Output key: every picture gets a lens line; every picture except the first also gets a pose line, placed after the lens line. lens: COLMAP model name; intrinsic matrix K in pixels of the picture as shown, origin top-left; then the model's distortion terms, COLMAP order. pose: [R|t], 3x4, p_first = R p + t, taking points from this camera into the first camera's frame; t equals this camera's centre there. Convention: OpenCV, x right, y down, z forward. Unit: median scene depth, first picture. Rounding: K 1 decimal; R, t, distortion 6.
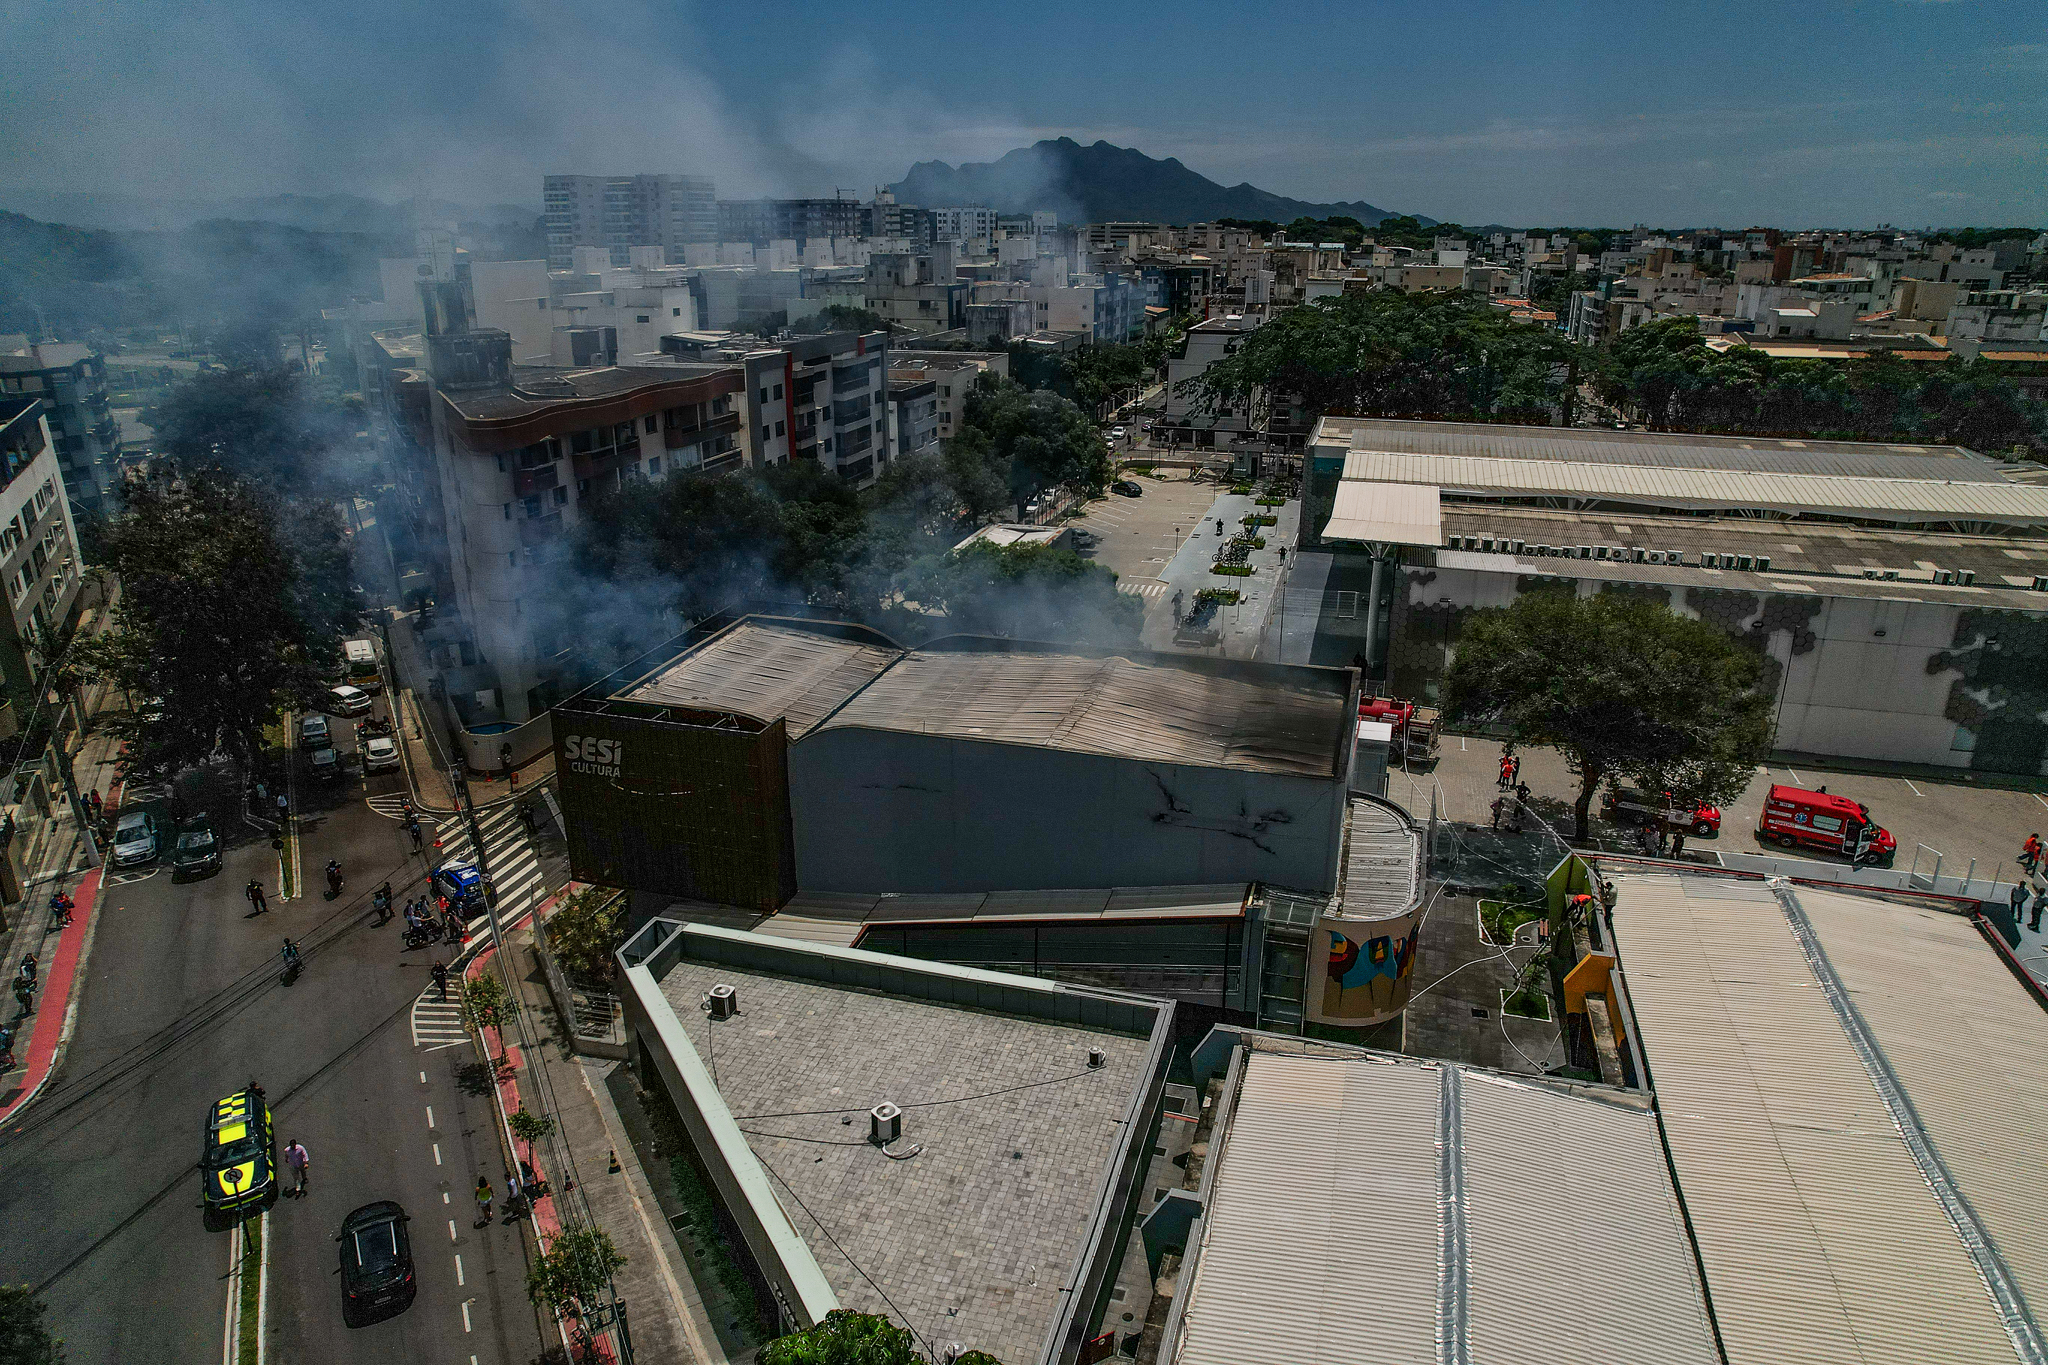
lens RADIAL K [[1298.3, 0, 1021.7], [0, 1298.3, 683.9], [0, 0, 1]] dist [-0.073974, 0.057950]
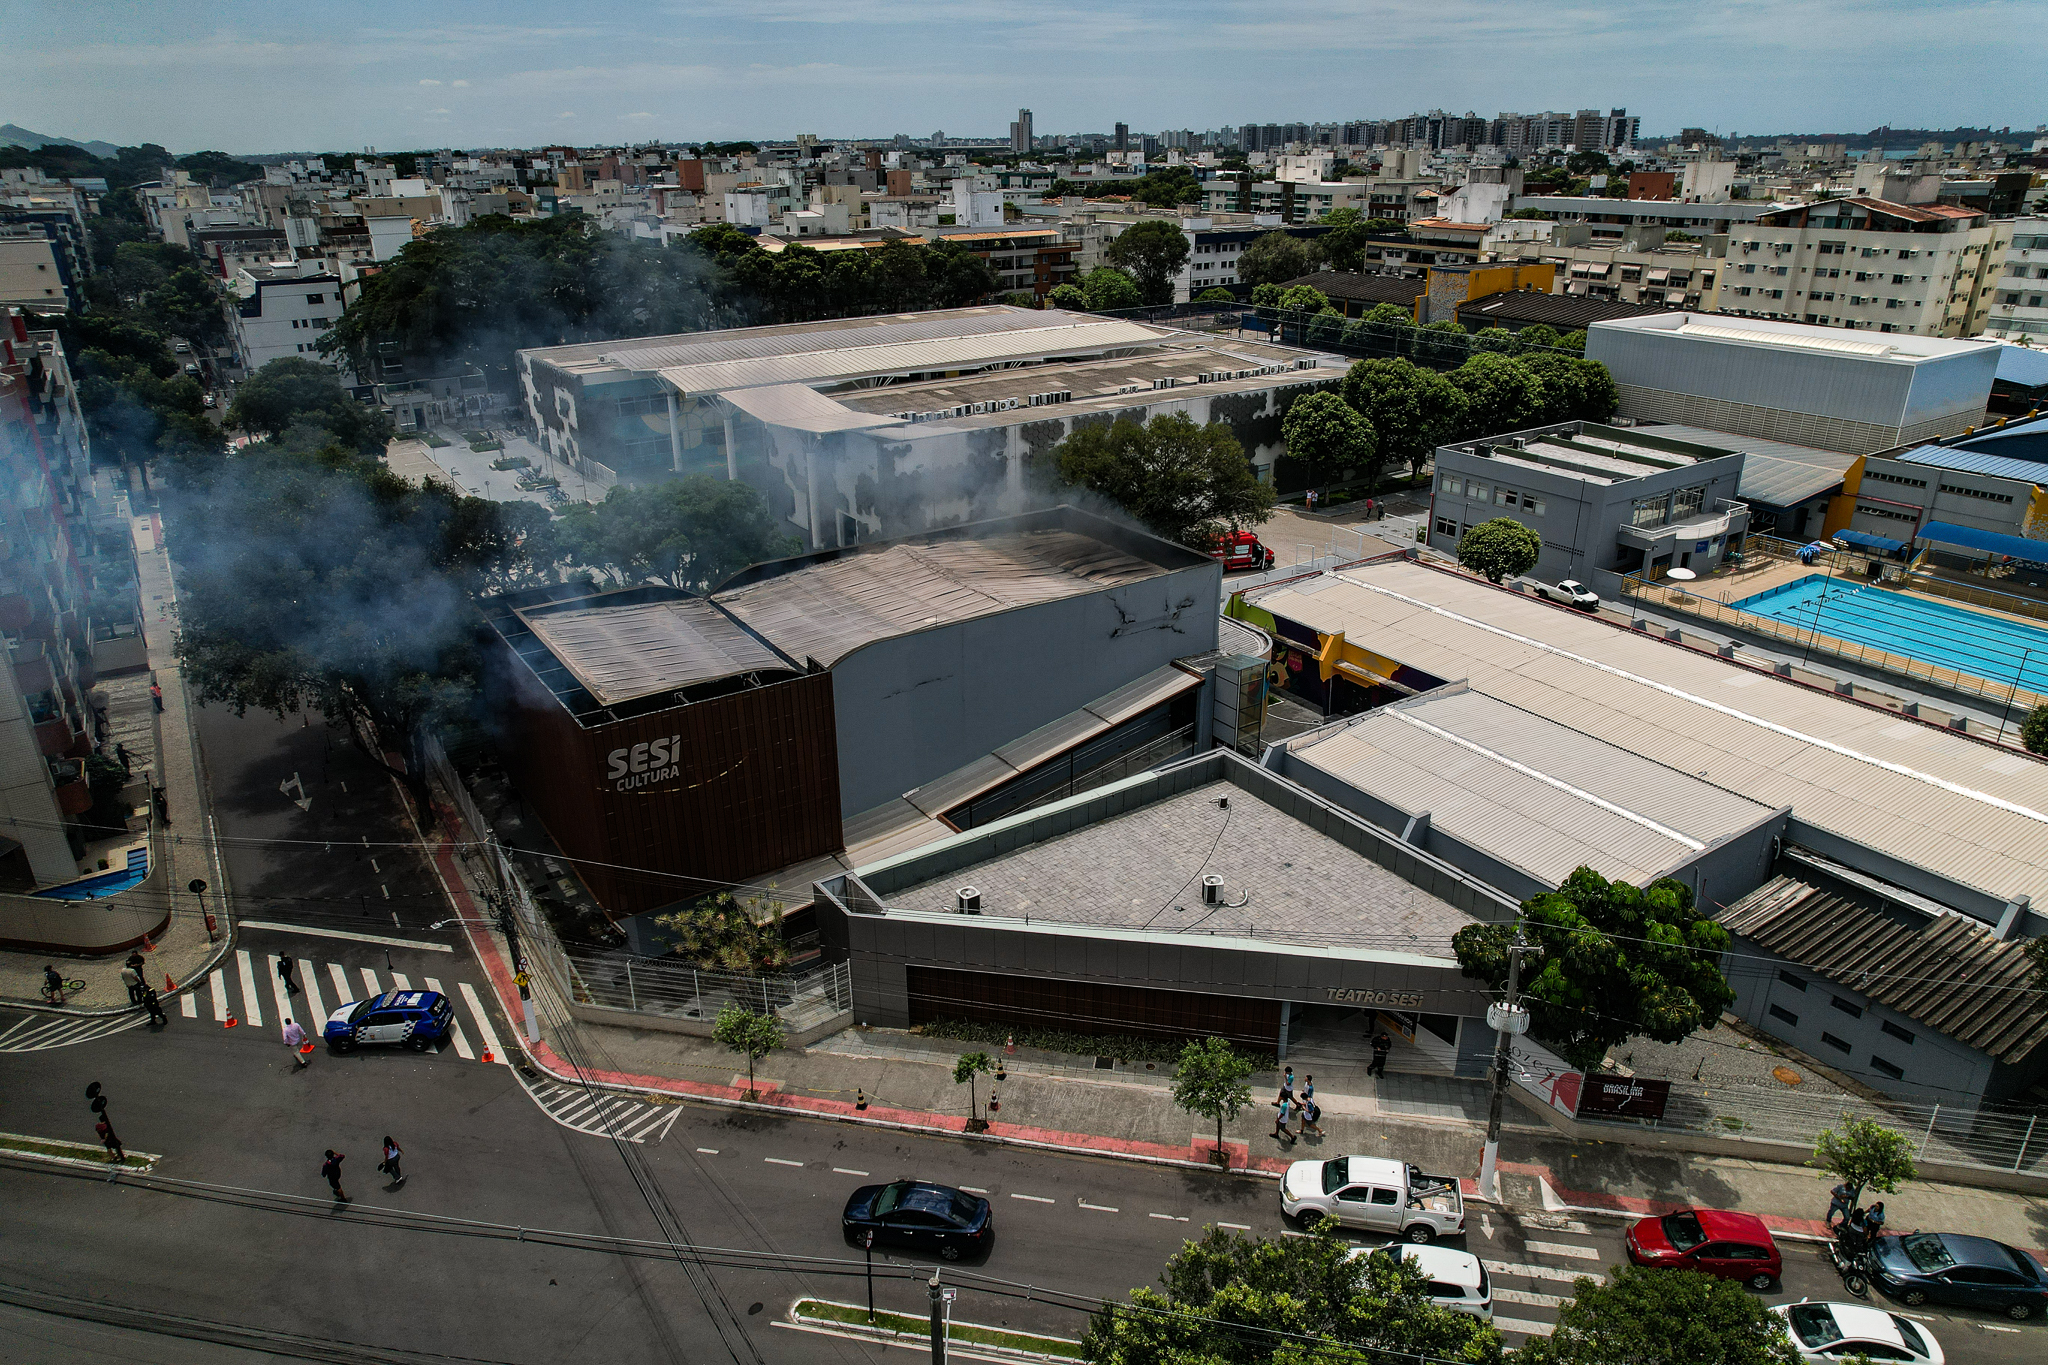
lens RADIAL K [[1298.3, 0, 1023.9], [0, 1298.3, 678.5], [0, 0, 1]] dist [-0.073974, 0.057950]
pose [[0.644039, -0.302620, 0.702592, -0.627338], [0.267266, 0.949564, 0.164003, -0.061850], [-0.716787, 0.082155, 0.692436, 0.156918]]
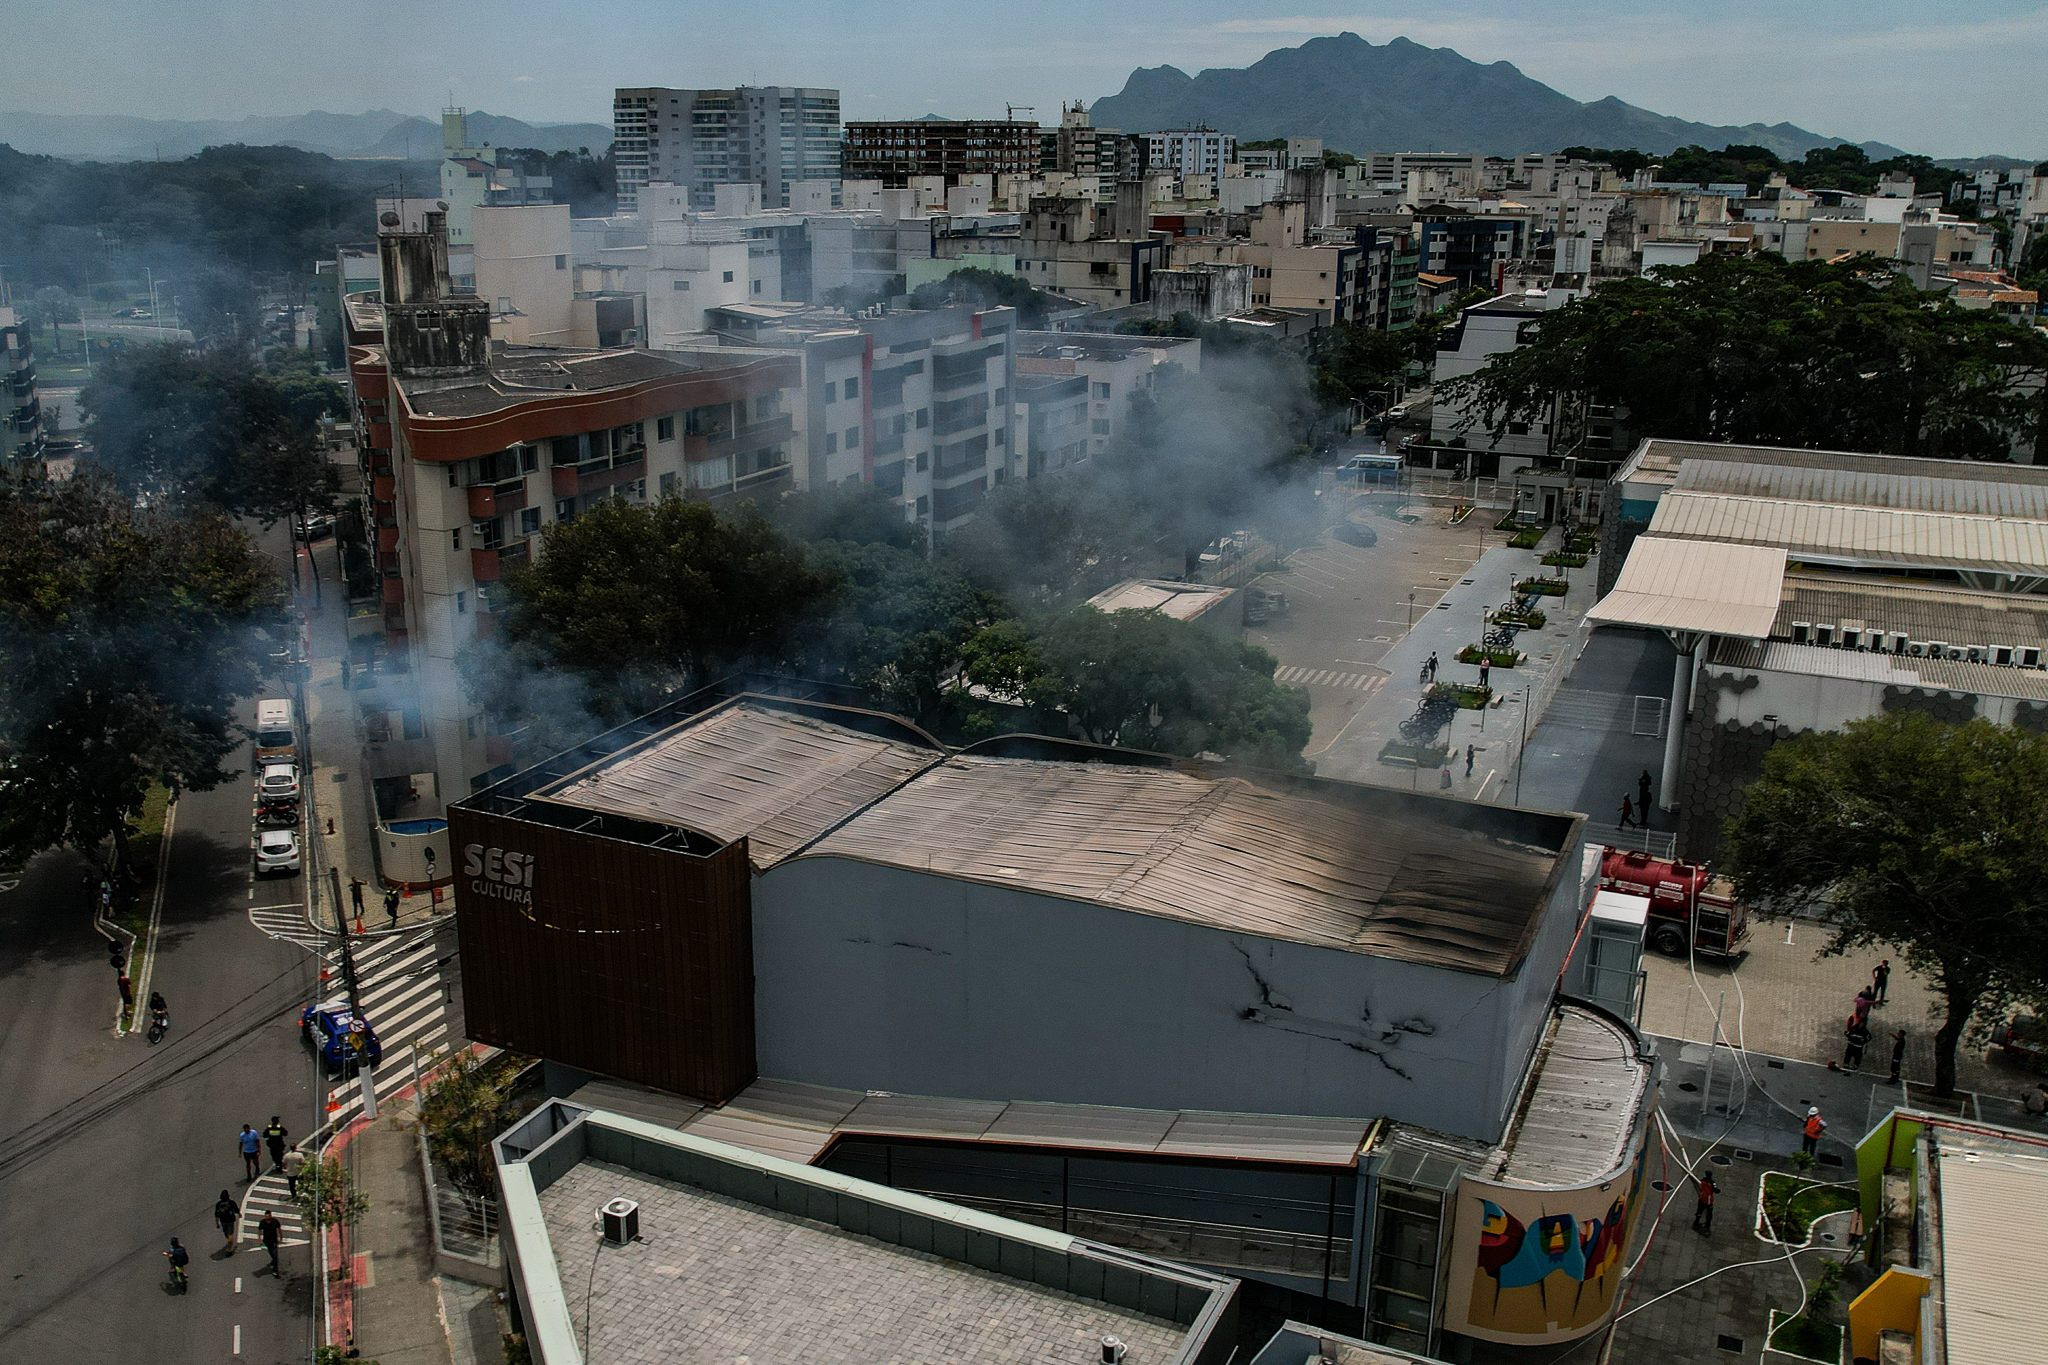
lens RADIAL K [[1830.6, 0, 952.3], [0, 1830.6, 697.9], [0, 0, 1]] dist [-0.053718, 0.003942]
pose [[0.985257, 0.047762, -0.164276, 0.077505], [-0.056313, 0.997269, -0.047790, -0.008008], [0.161545, 0.056337, 0.985256, -0.002882]]
